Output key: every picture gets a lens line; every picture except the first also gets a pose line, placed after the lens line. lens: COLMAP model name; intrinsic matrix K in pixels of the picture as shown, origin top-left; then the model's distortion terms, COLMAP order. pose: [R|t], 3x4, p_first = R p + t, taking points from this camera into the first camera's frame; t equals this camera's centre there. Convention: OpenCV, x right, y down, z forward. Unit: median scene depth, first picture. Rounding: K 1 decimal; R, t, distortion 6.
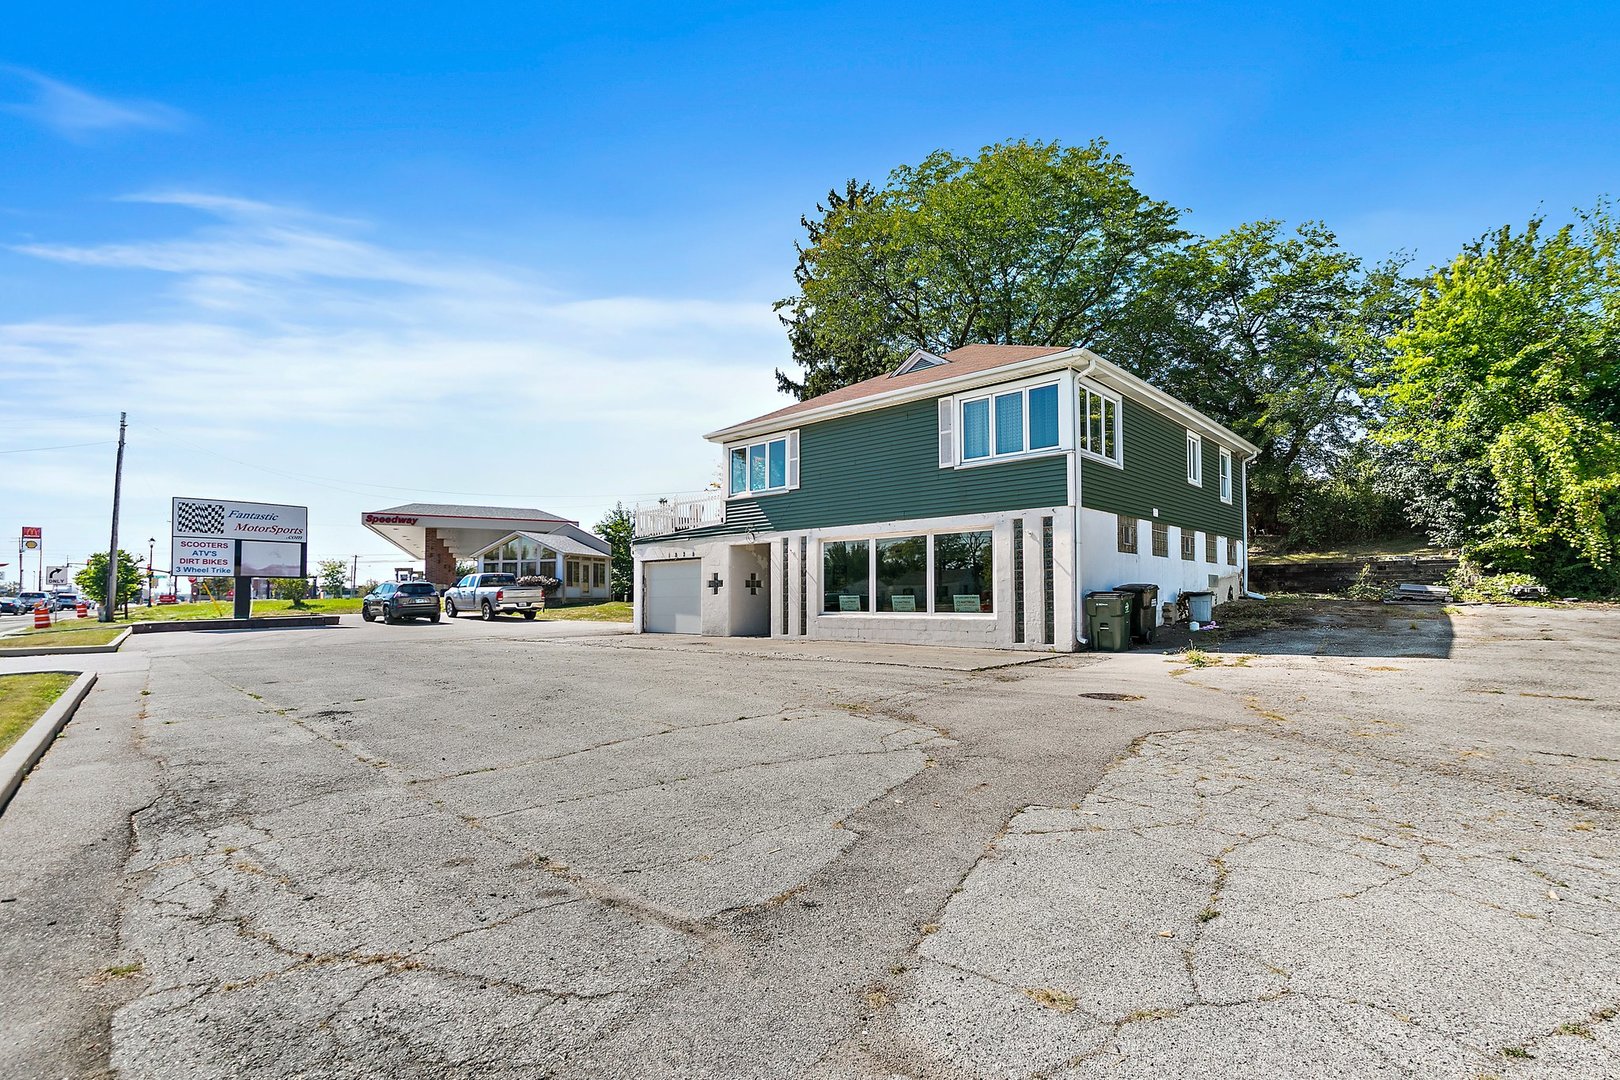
lens RADIAL K [[764.6, 0, 812.7], [0, 764.6, 563.8], [0, 0, 1]] dist [0.014866, -0.000091]
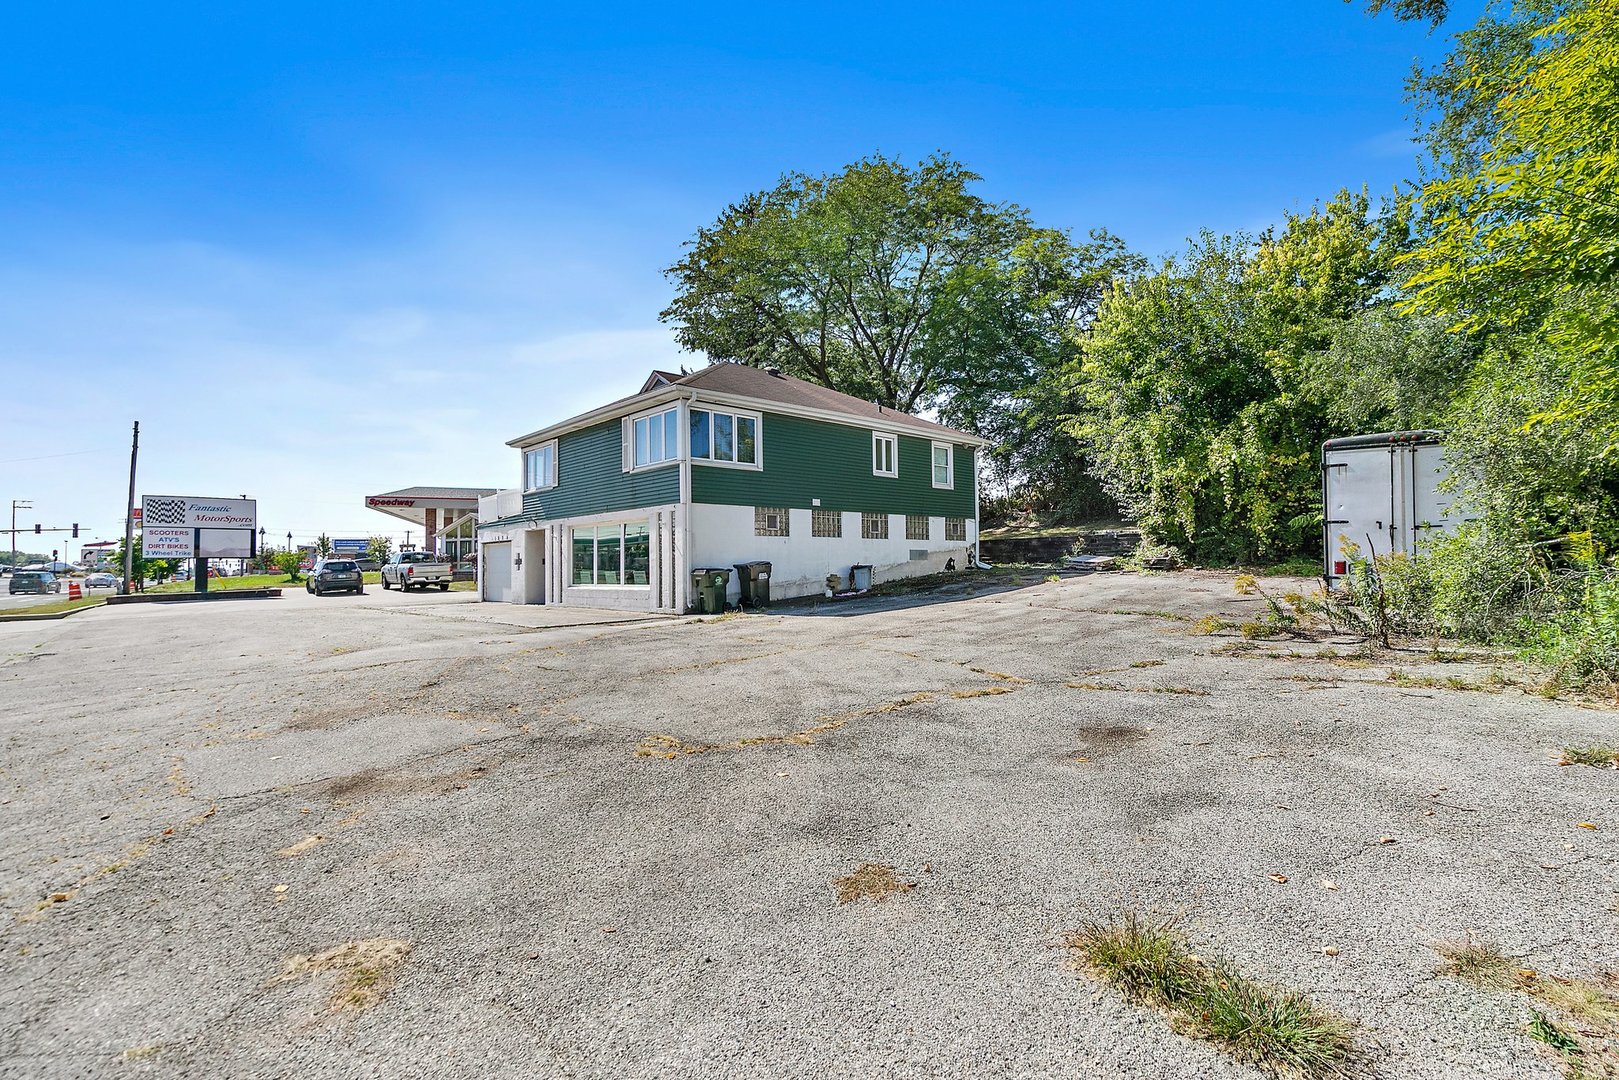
lens RADIAL K [[748.4, 0, 818.6], [0, 748.4, 542.3], [0, 0, 1]] dist [0.017083, -0.000543]
pose [[0.997059, -0.013538, -0.075426, 0.464015], [0.014740, 0.999773, 0.015400, -0.017462], [0.075201, -0.016467, 0.997032, -0.181489]]
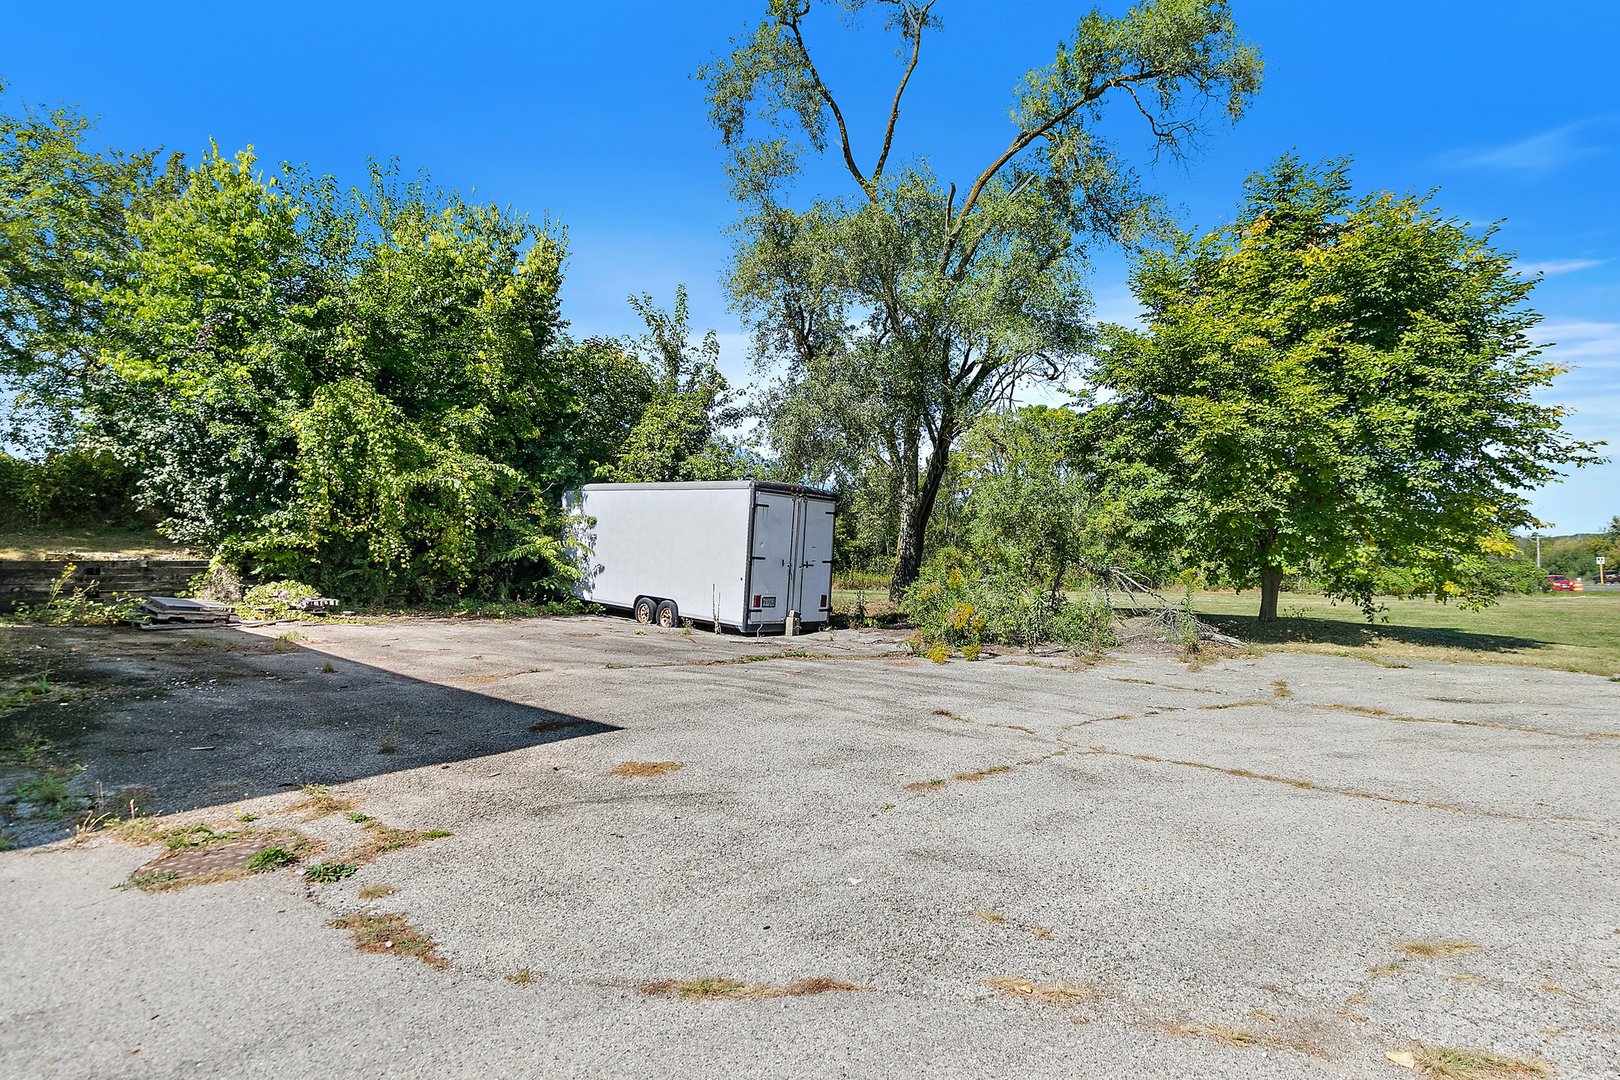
lens RADIAL K [[830.8, 0, 810.0], [0, 830.8, 540.0], [0, 0, 1]] dist [0.002770, 0.000242]
pose [[0.052051, 0.055266, 0.997114, 0.102191], [-0.020576, 0.998315, -0.054259, 0.005412], [-0.998432, -0.017693, 0.053100, 0.432710]]
